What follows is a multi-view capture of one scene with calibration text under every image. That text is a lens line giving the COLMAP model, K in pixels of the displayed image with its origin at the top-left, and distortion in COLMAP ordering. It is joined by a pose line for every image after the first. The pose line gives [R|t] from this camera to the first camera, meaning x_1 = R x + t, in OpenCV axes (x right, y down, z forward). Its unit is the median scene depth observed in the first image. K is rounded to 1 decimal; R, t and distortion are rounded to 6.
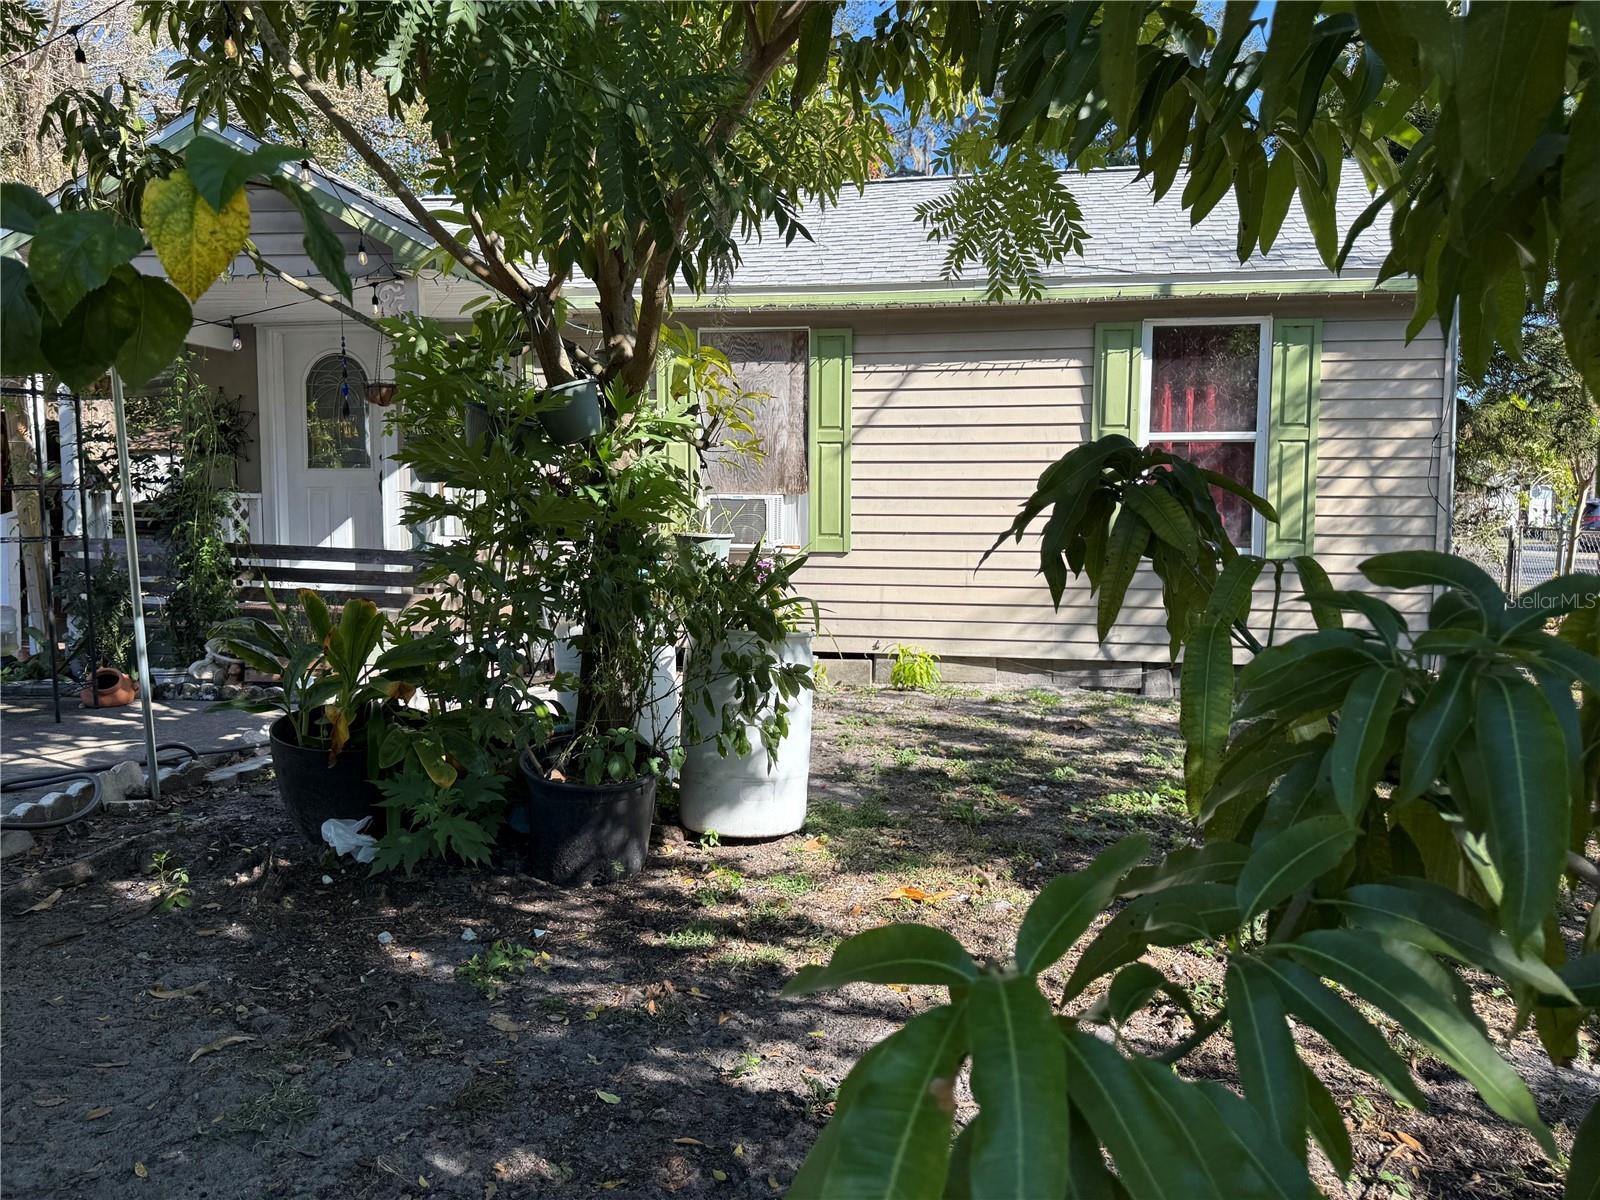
lens RADIAL K [[1094.2, 0, 800.0], [0, 1094.2, 600.0], [0, 0, 1]] dist [0.137675, -0.185659]
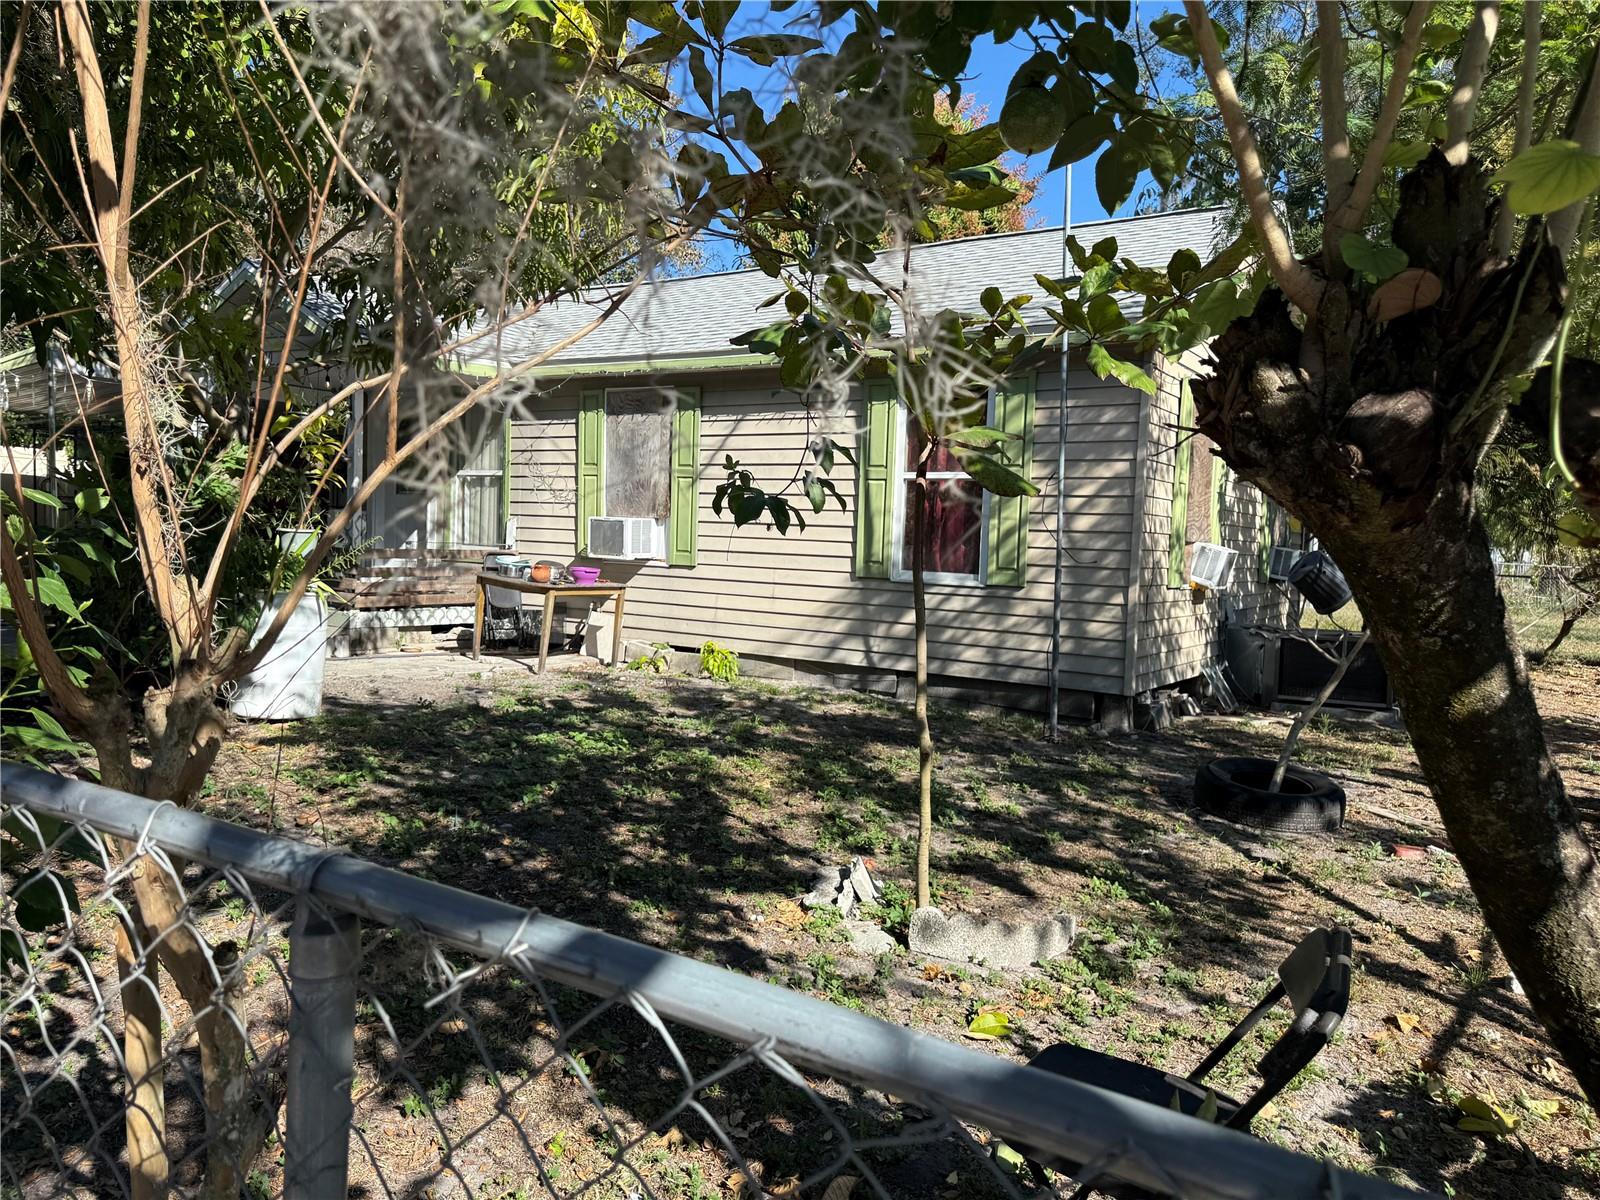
lens RADIAL K [[1094.2, 0, 800.0], [0, 1094.2, 600.0], [0, 0, 1]] dist [0.137675, -0.185659]
pose [[0.918522, 0.049129, -0.392305, 0.651149], [-0.061299, 0.997947, -0.018549, 0.010502], [0.390588, 0.041086, 0.919648, -0.089442]]
